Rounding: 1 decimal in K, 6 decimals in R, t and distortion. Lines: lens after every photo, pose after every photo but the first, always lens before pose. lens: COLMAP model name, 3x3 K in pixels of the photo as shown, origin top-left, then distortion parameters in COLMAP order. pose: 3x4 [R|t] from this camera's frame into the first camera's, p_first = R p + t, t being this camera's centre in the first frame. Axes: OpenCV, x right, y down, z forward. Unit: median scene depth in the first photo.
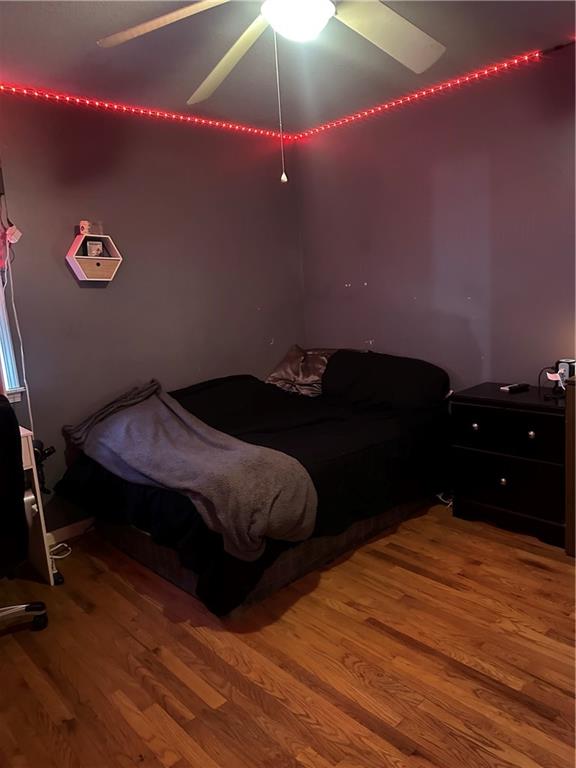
lens RADIAL K [[548.3, 0, 293.7], [0, 548.3, 383.6], [0, 0, 1]] dist [0.066120, -0.070240]
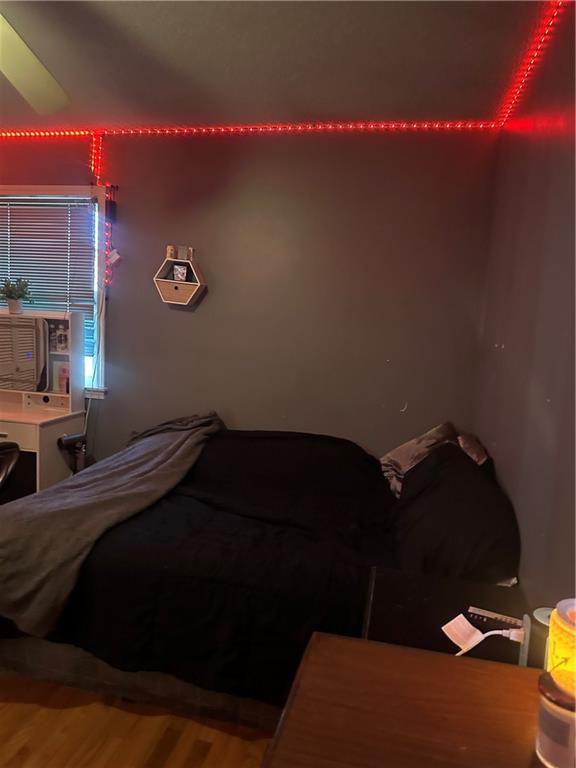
lens RADIAL K [[548.3, 0, 283.1], [0, 548.3, 383.5], [0, 0, 1]] dist [0.066120, -0.070240]
pose [[0.543752, 0.193835, -0.816555, 0.904817], [-0.232546, 0.969664, 0.075325, -0.244016], [0.806384, 0.148928, 0.572333, 0.879321]]
